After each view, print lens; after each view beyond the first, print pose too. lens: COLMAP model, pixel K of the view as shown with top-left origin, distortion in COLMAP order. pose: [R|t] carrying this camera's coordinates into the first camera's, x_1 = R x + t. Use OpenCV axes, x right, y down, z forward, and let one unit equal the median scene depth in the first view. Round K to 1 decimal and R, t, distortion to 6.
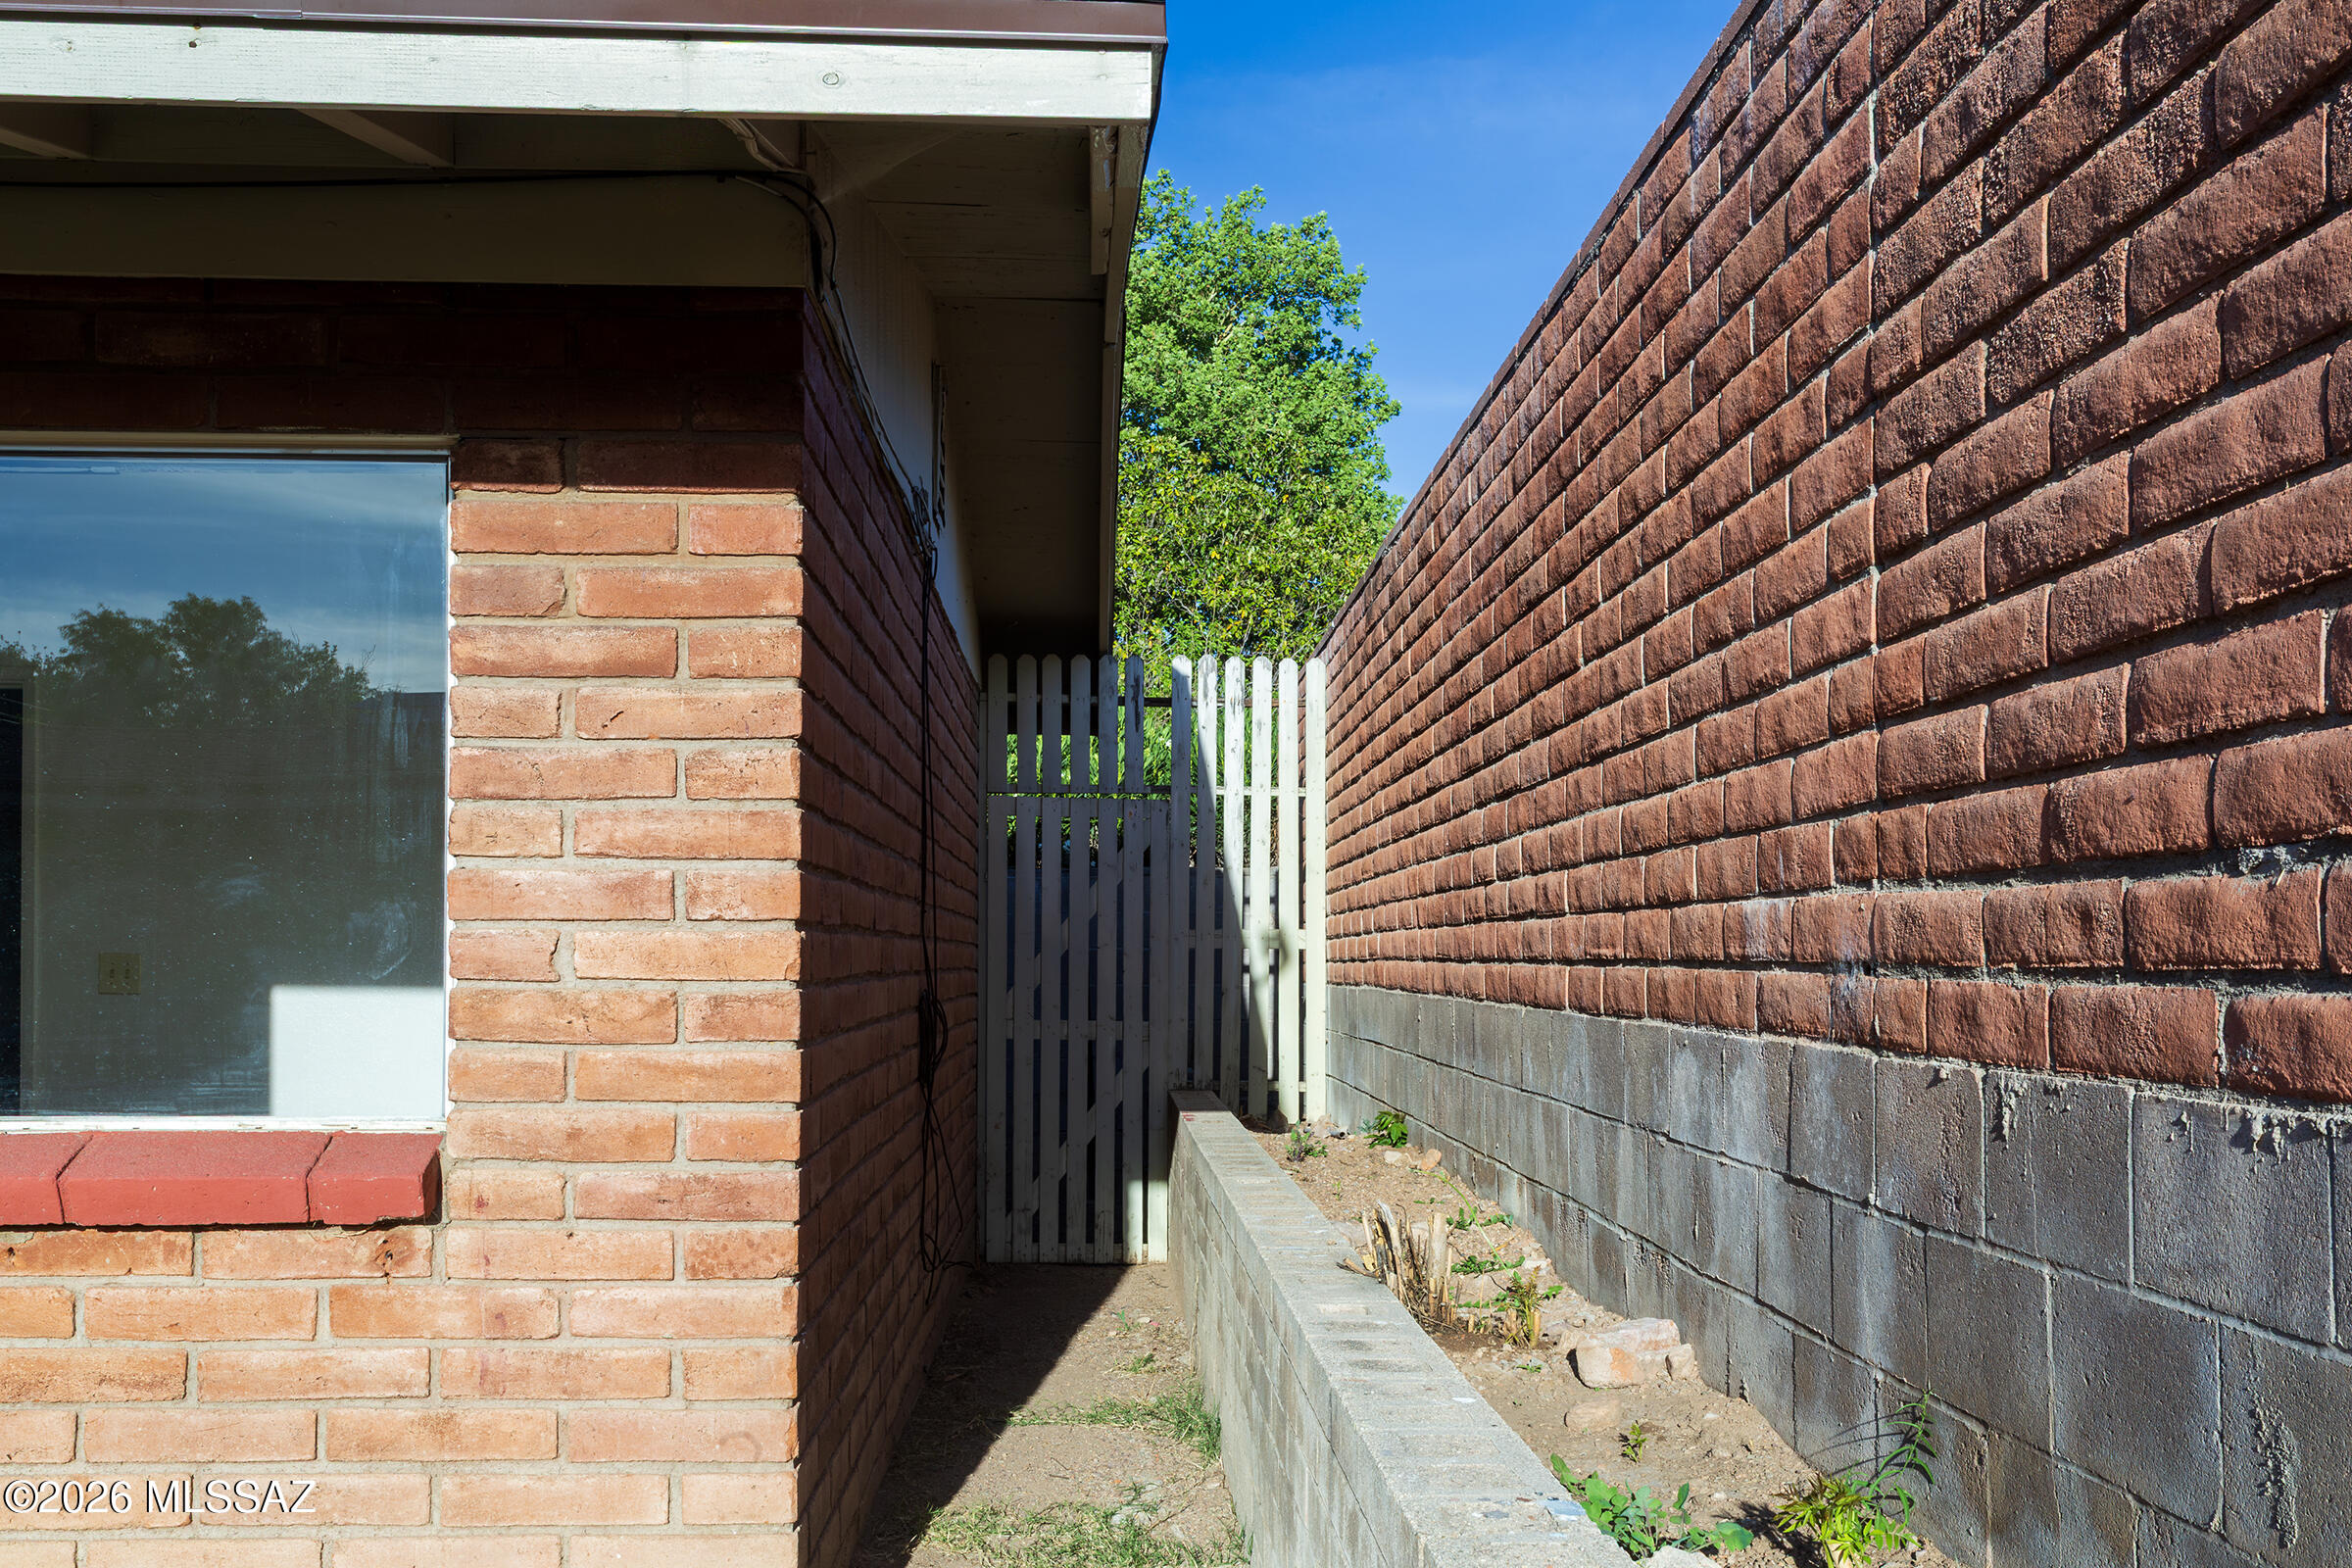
lens RADIAL K [[2653.7, 0, 1177.5], [0, 2653.7, 921.9], [0, 0, 1]] dist [-0.010706, 0.177663]
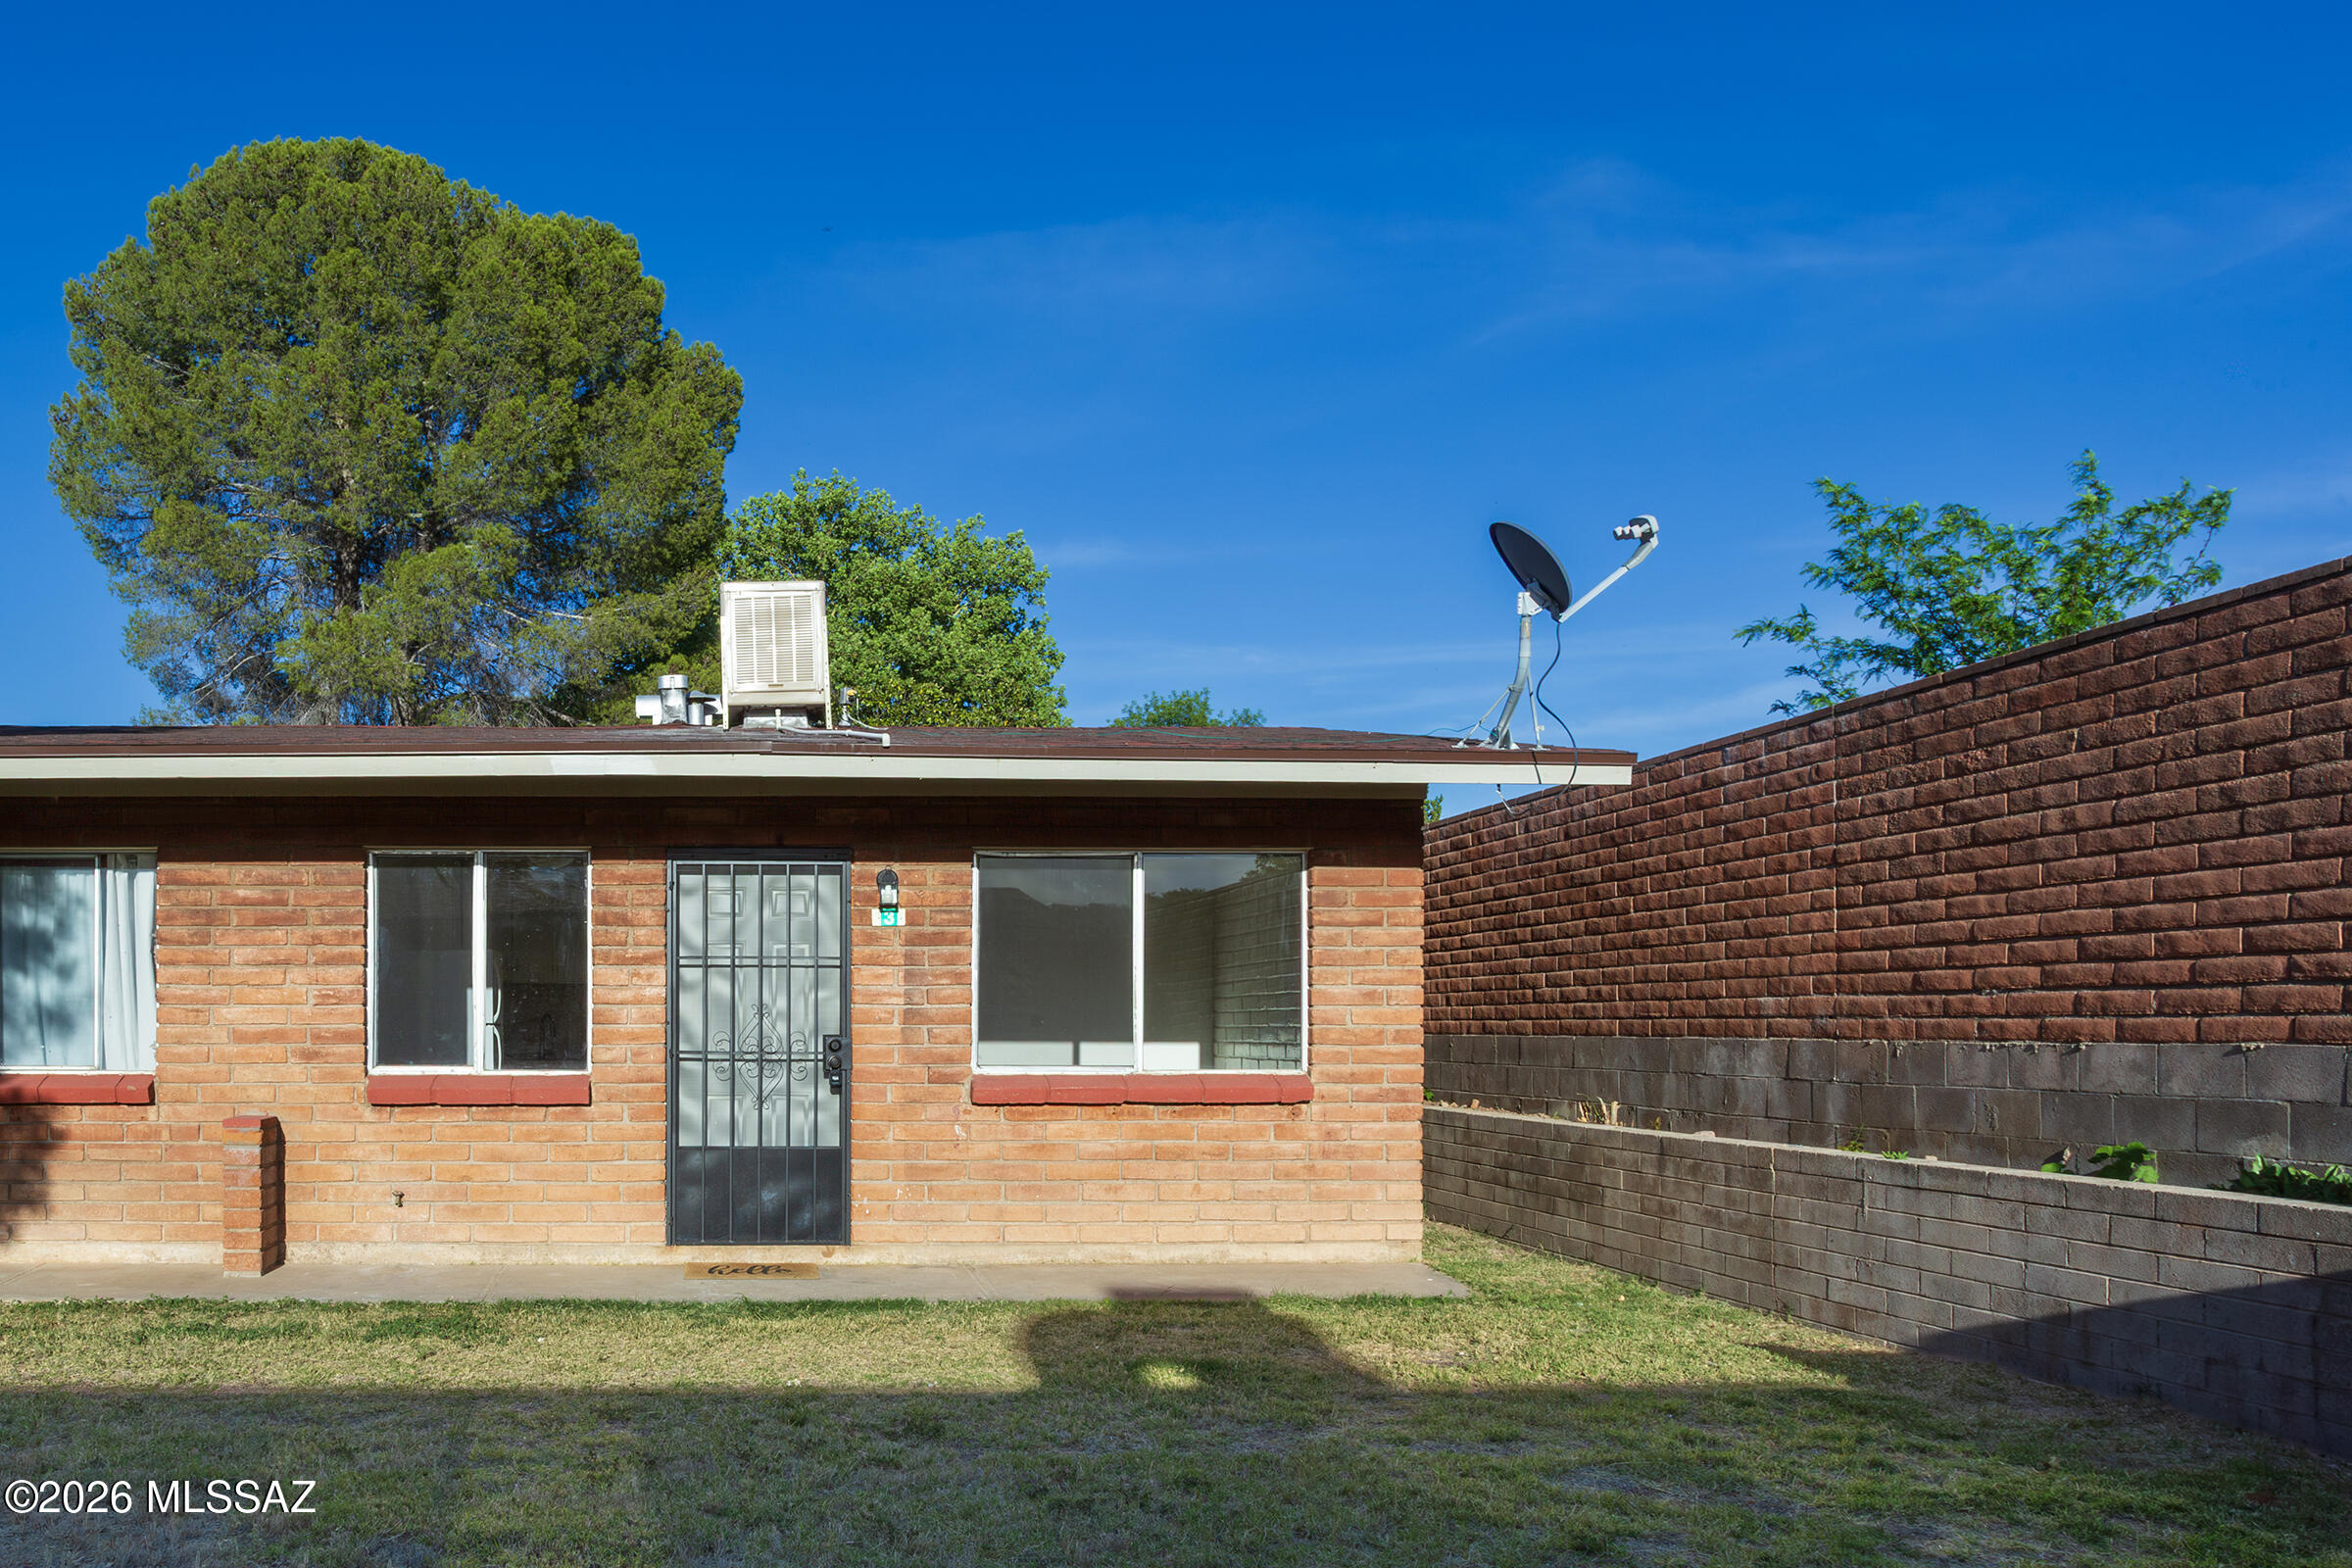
lens RADIAL K [[1409.8, 0, 1172.2], [0, 1409.8, 1028.8], [0, 0, 1]] dist [0.001659, 0.000378]
pose [[0.999986, -0.003556, 0.003929, -0.445455], [0.003483, 0.999824, 0.018459, -0.003636], [-0.003994, -0.018445, 0.999822, -0.640293]]
